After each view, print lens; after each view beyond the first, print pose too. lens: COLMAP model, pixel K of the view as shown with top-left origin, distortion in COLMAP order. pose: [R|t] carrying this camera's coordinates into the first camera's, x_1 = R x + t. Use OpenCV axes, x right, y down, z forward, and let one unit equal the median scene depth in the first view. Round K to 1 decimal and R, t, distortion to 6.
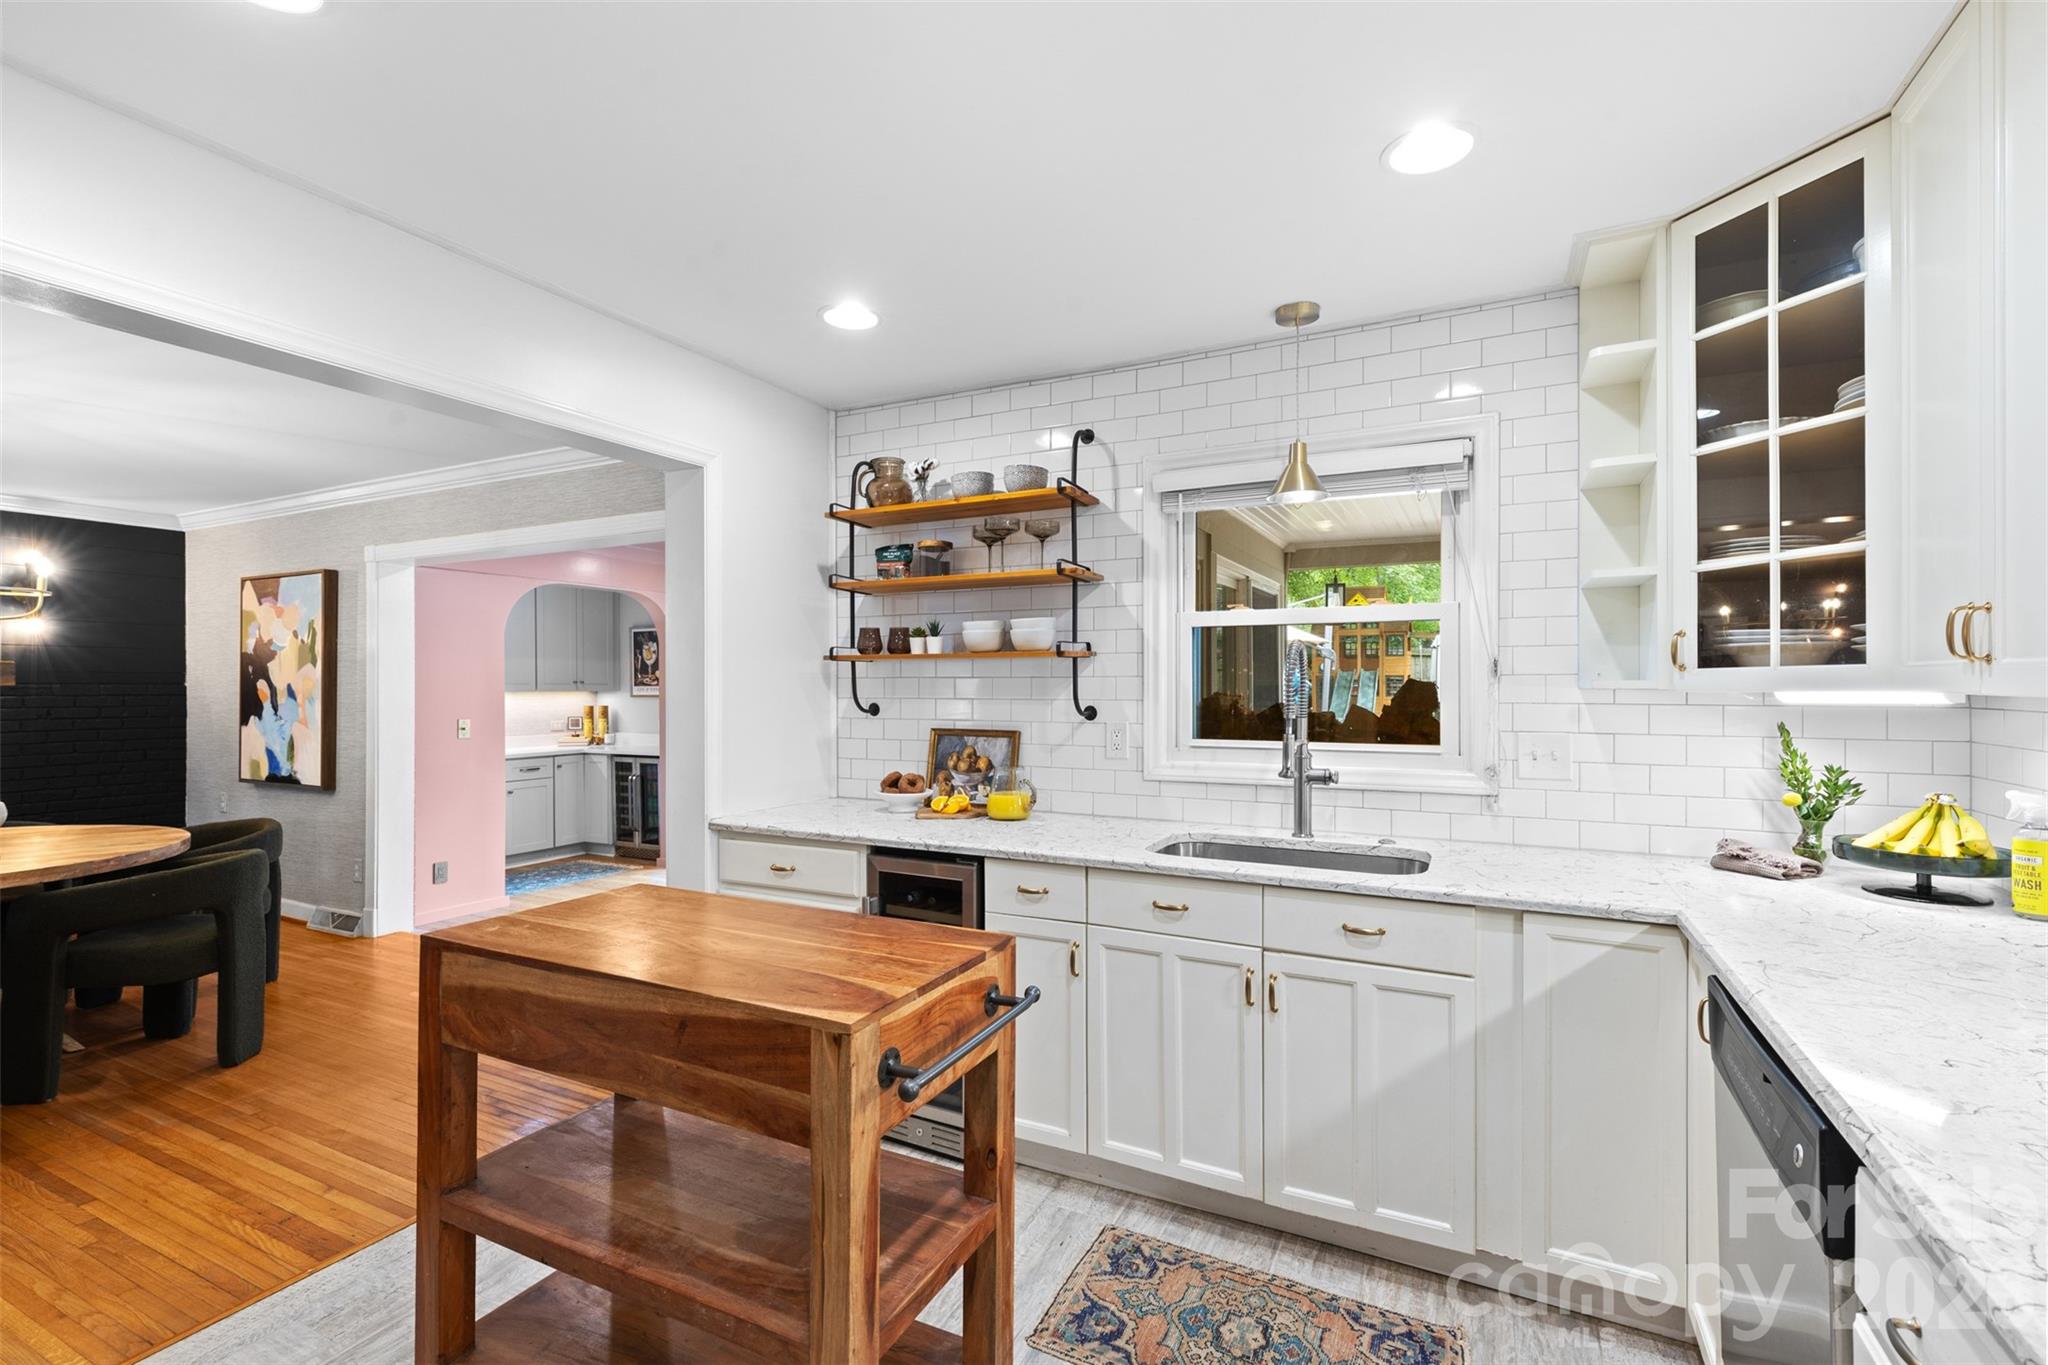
lens RADIAL K [[920.7, 0, 1030.5], [0, 920.7, 690.3], [0, 0, 1]] dist [0.008129, -0.001563]
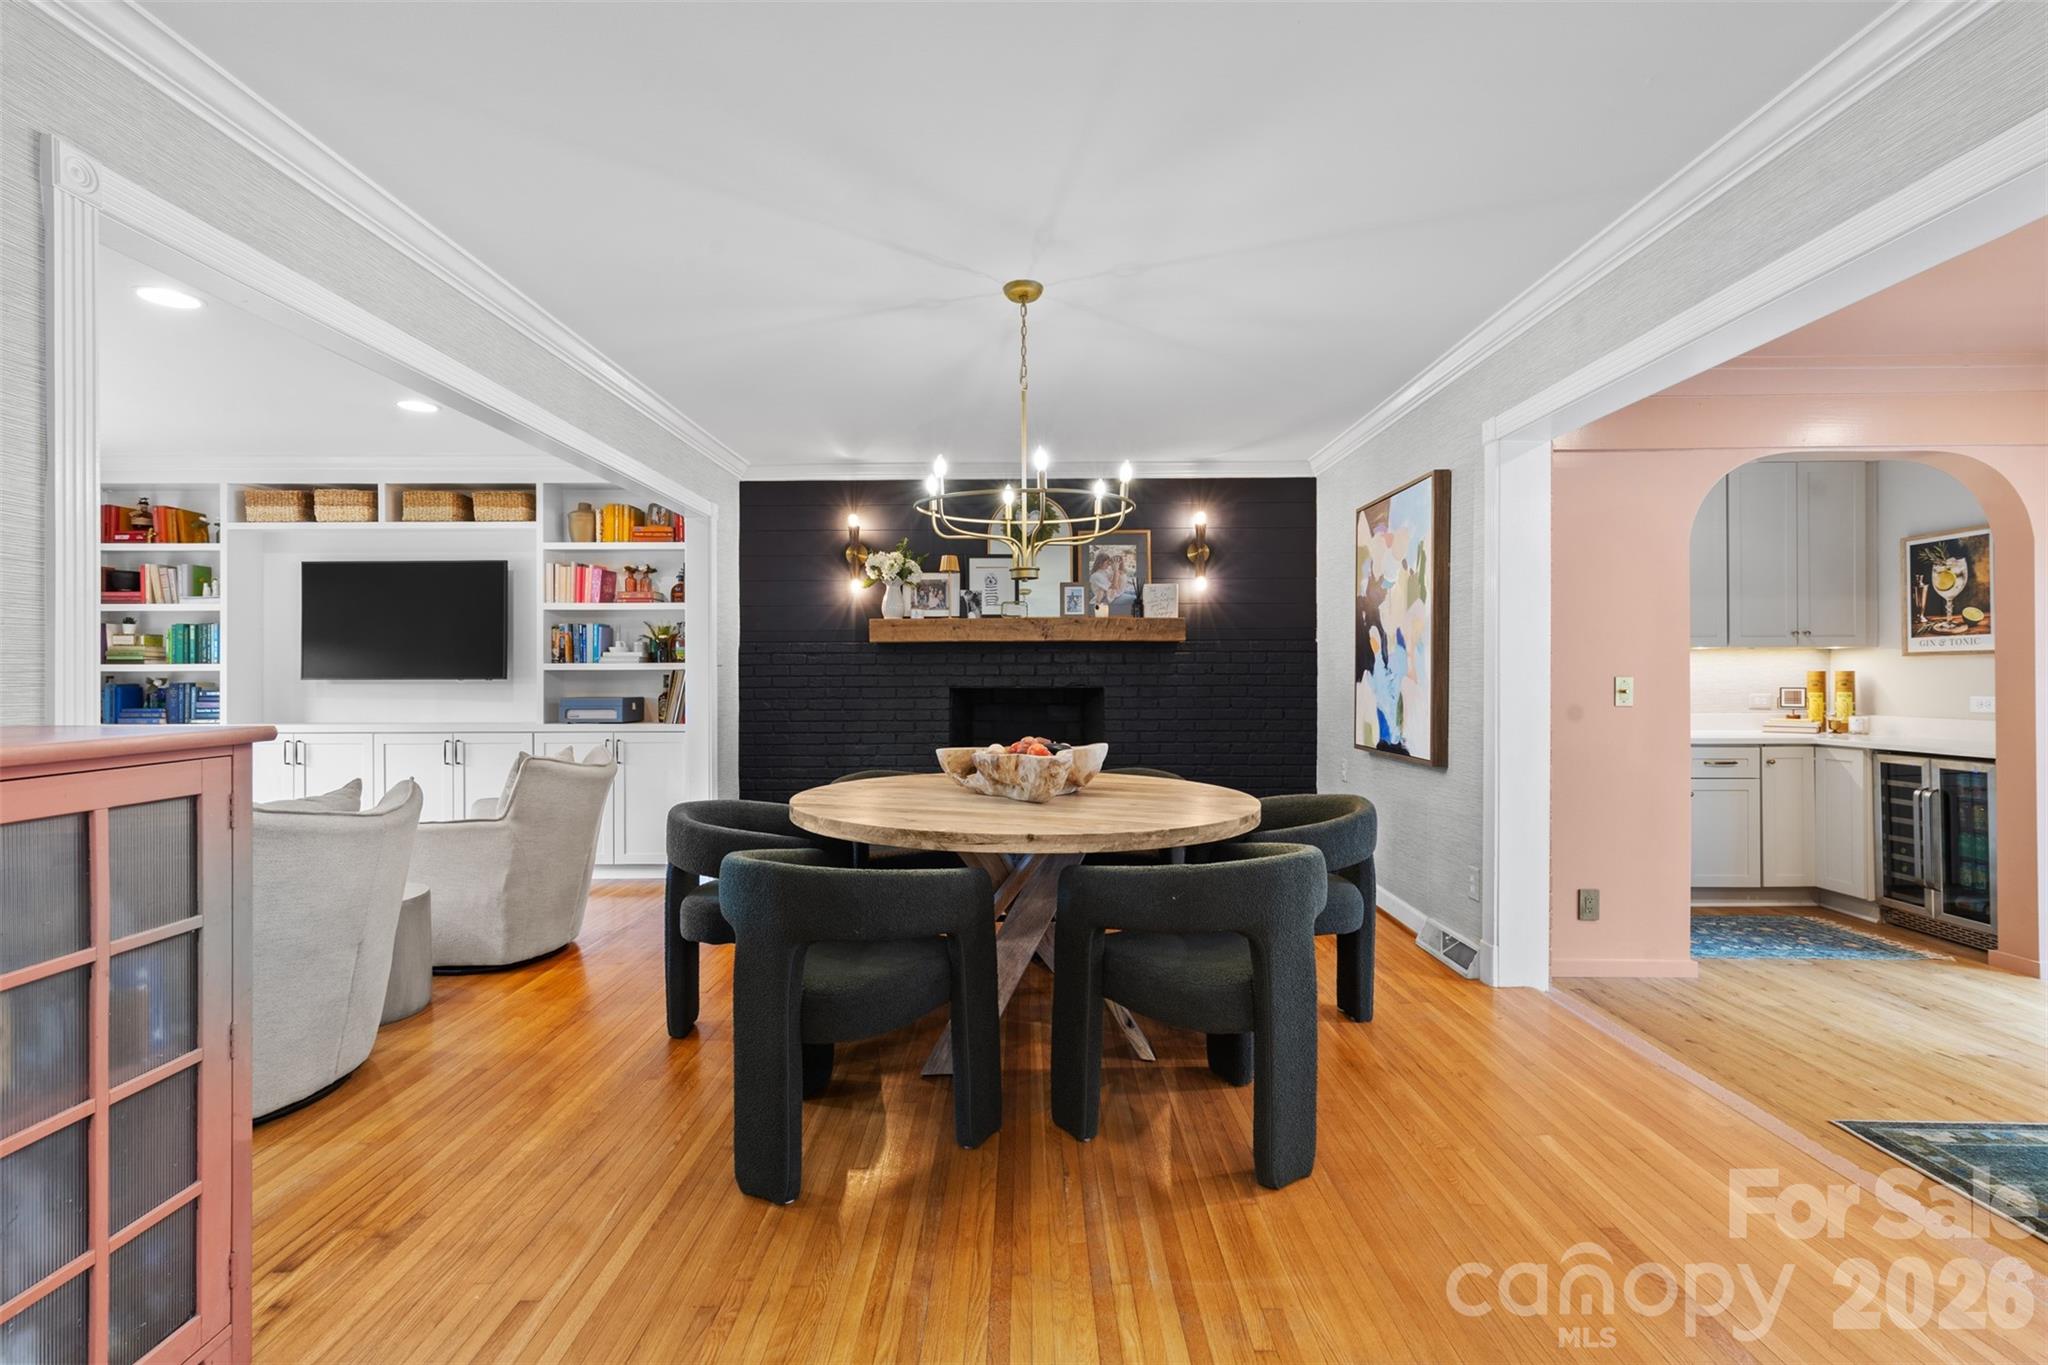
lens RADIAL K [[920.7, 0, 1006.4], [0, 920.7, 676.1], [0, 0, 1]] dist [0.008129, -0.001563]
pose [[0.431022, 0.000479, -0.902341, -0.352690], [-0.001742, 0.999998, -0.000301, 0.052579], [0.902340, 0.001702, 0.431023, 0.538462]]
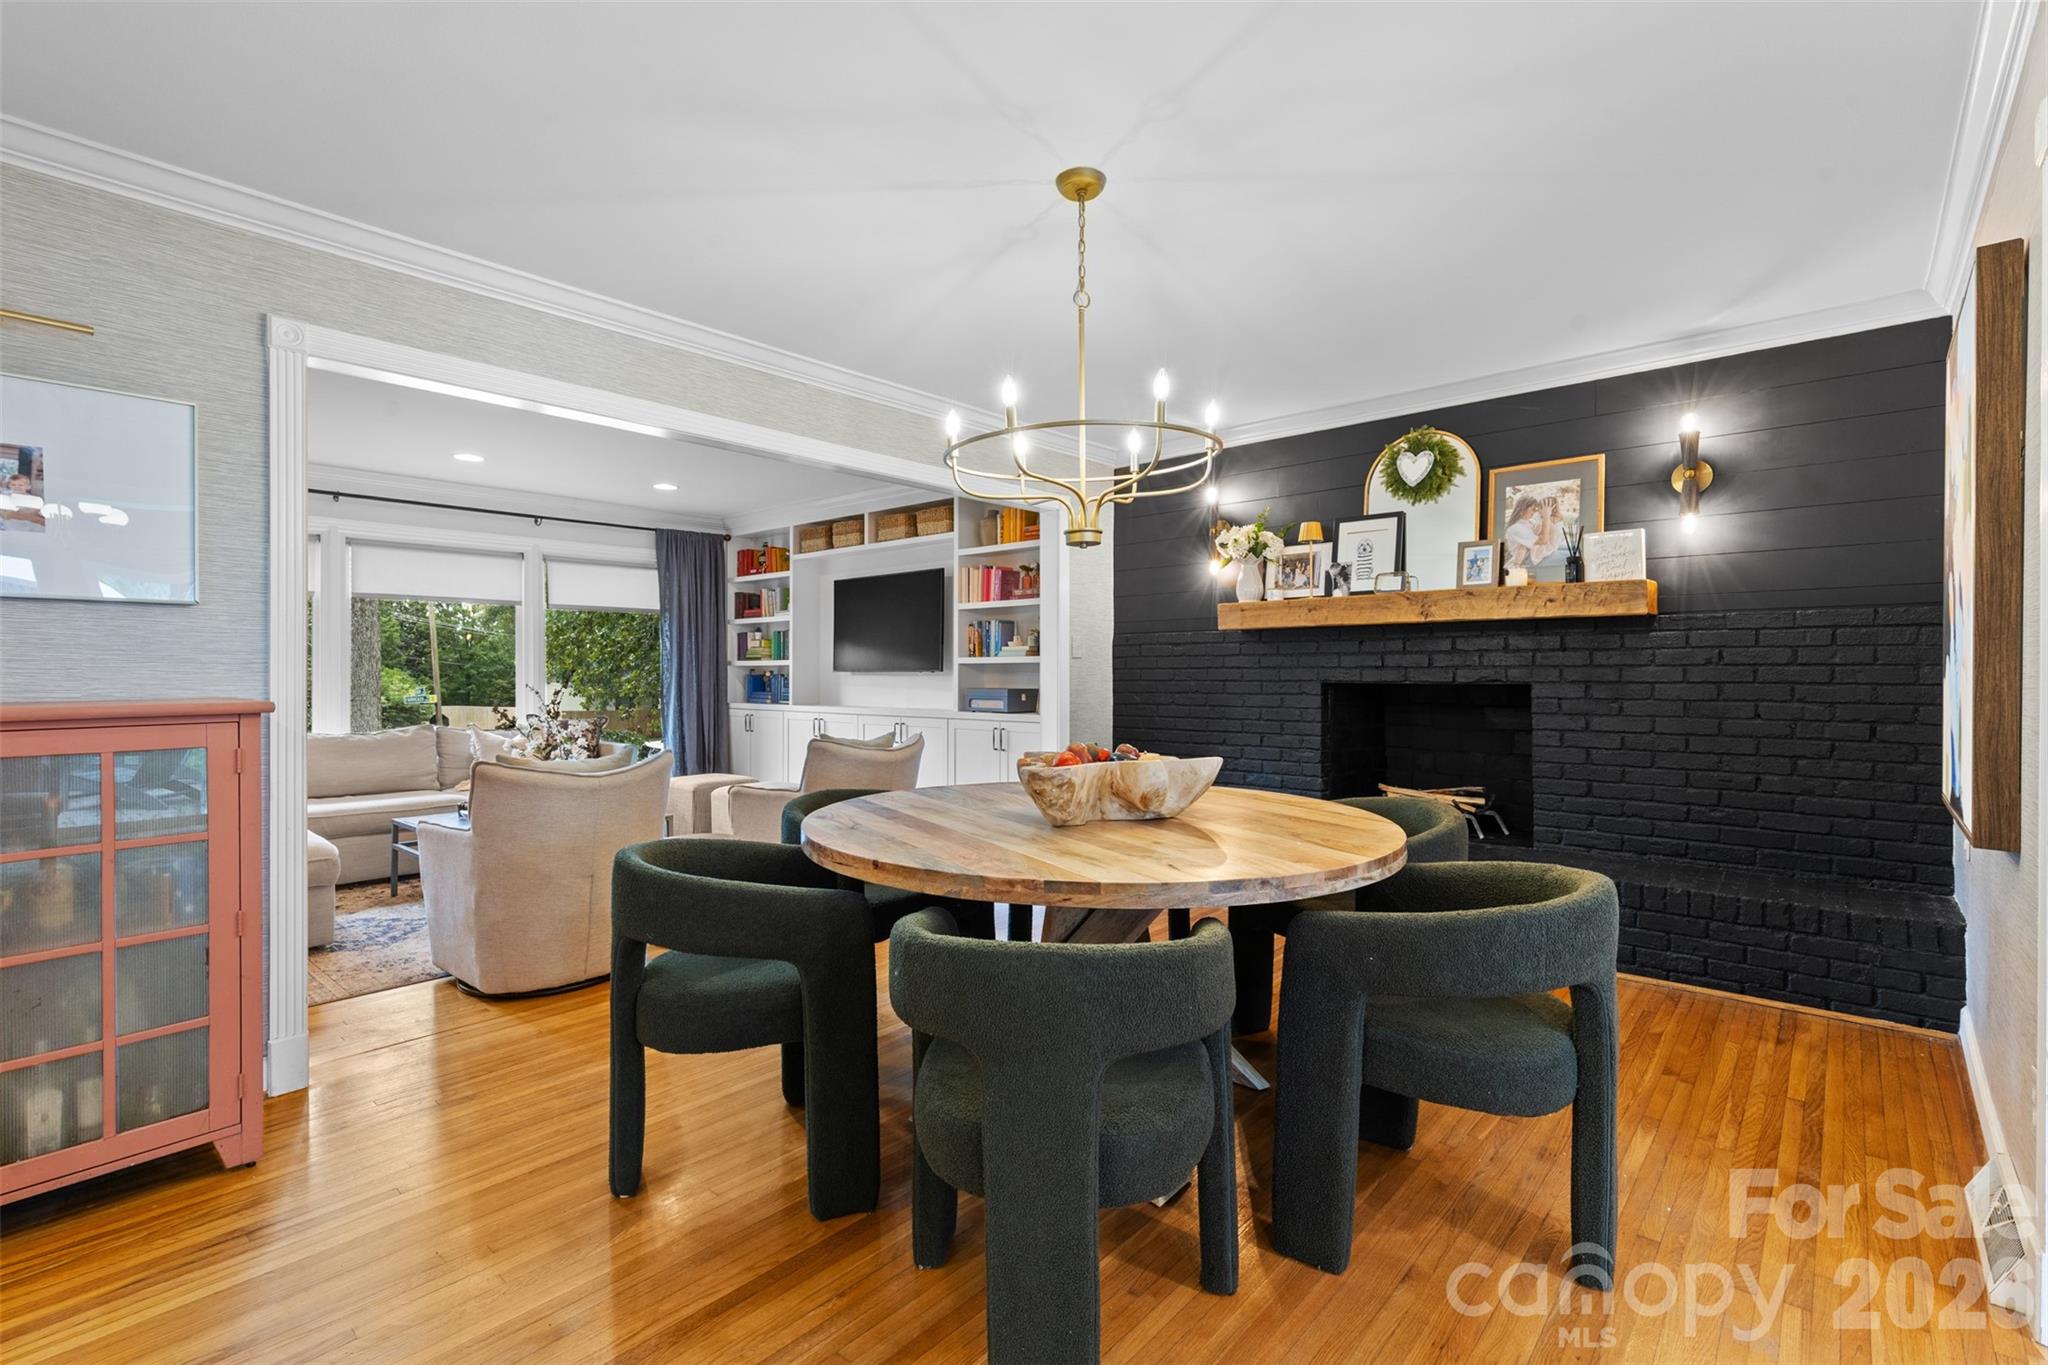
lens RADIAL K [[920.7, 0, 1029.8], [0, 920.7, 669.7], [0, 0, 1]] dist [0.008129, -0.001563]
pose [[-0.266731, -0.000228, -0.963771, -0.452241], [-0.001811, 0.999998, 0.000265, 0.054841], [0.963769, 0.001816, -0.266731, 1.084652]]
